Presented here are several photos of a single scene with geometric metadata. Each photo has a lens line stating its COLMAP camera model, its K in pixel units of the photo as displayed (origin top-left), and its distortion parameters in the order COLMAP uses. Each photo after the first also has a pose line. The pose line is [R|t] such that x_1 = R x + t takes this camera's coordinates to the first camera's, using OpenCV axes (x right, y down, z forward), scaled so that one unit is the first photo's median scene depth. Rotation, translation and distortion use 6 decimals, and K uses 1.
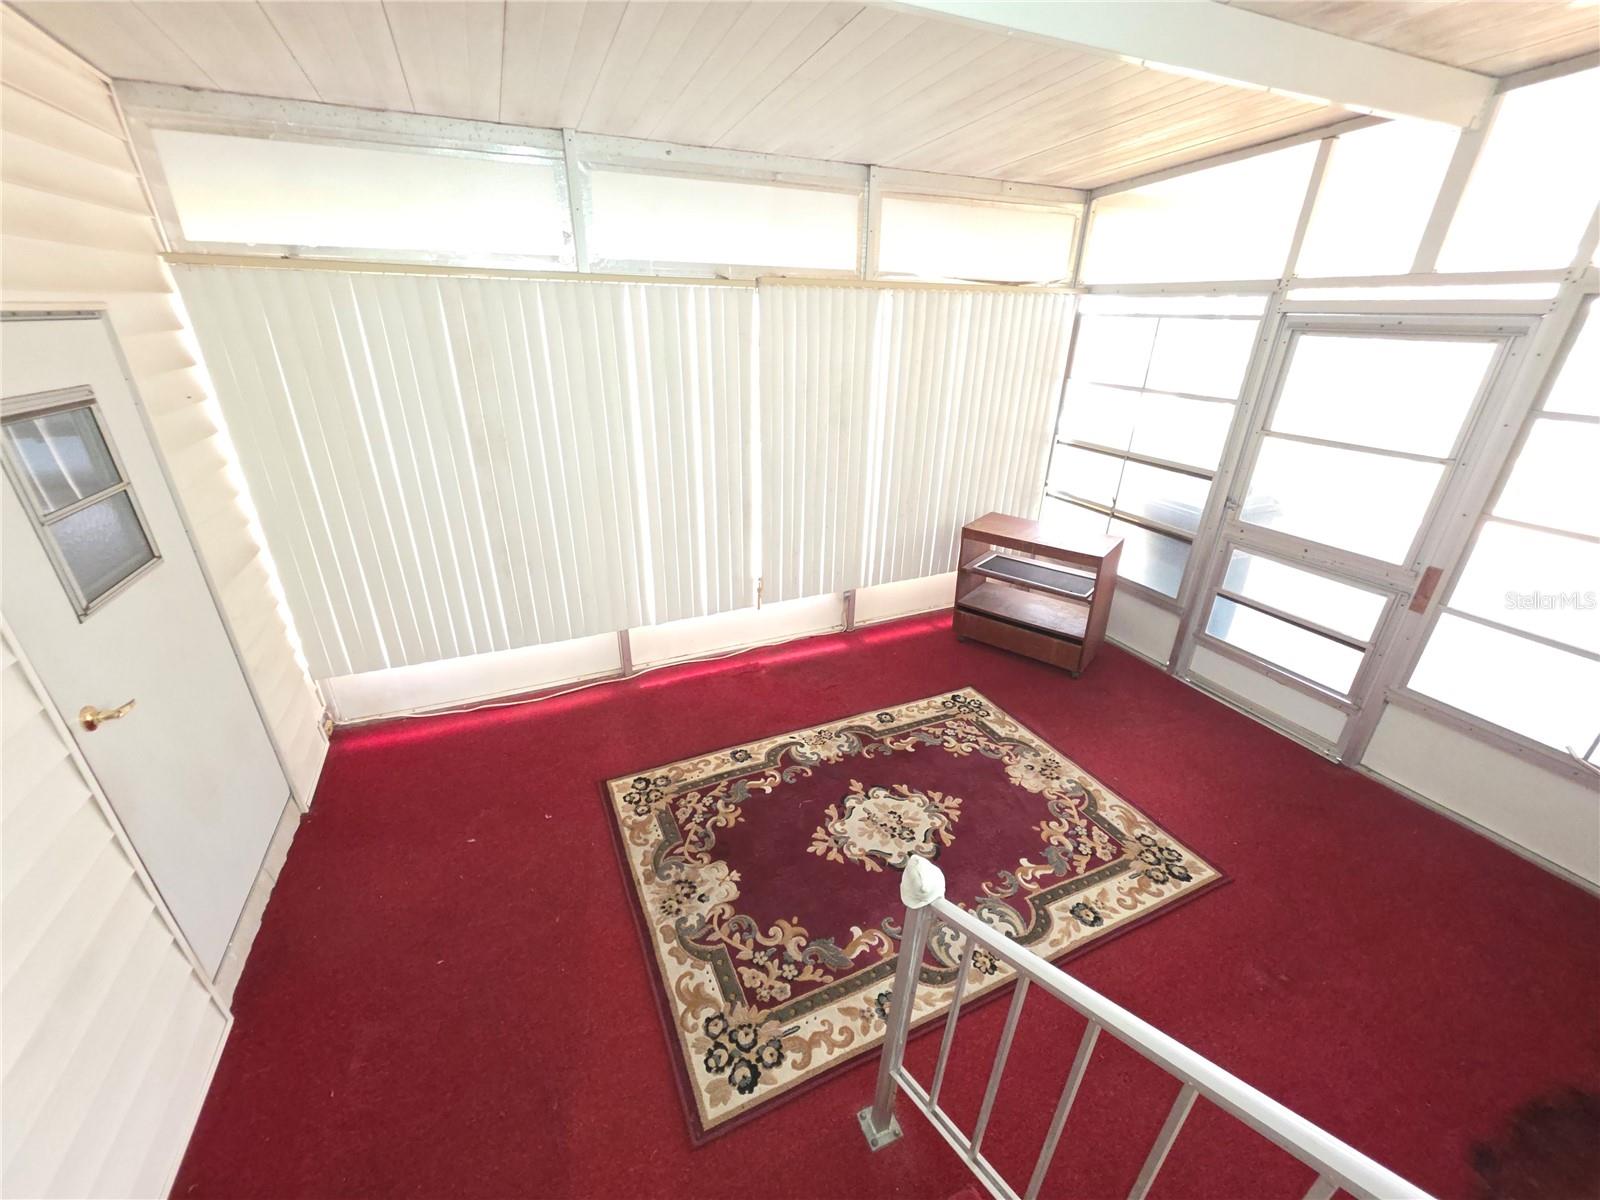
lens RADIAL K [[641.8, 0, 791.7], [0, 641.8, 604.6], [0, 0, 1]] dist [0.009602, -0.000488]
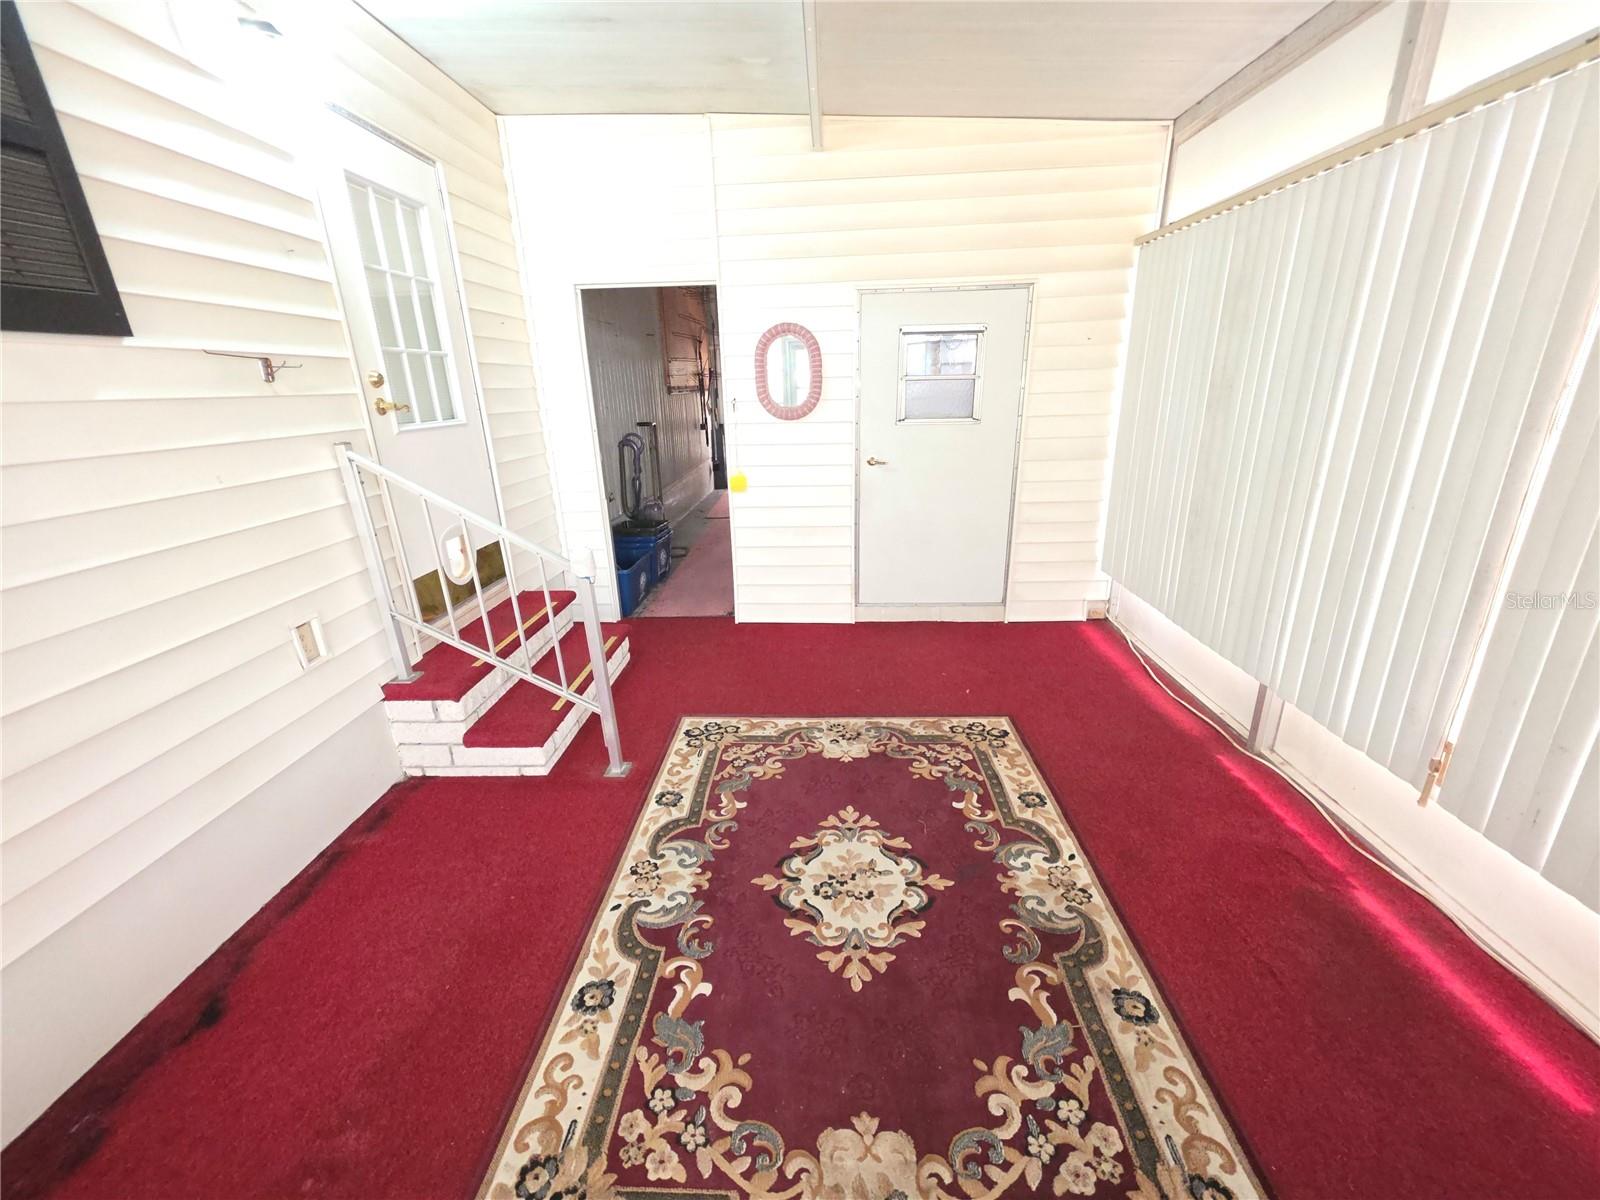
lens RADIAL K [[641.8, 0, 796.5], [0, 641.8, 599.5], [0, 0, 1]] dist [0.009602, -0.000488]
pose [[-0.450138, 0.285089, -0.846227, 0.778459], [-0.352565, 0.813932, 0.461750, -0.261169], [0.820411, 0.506201, -0.265869, 1.074804]]
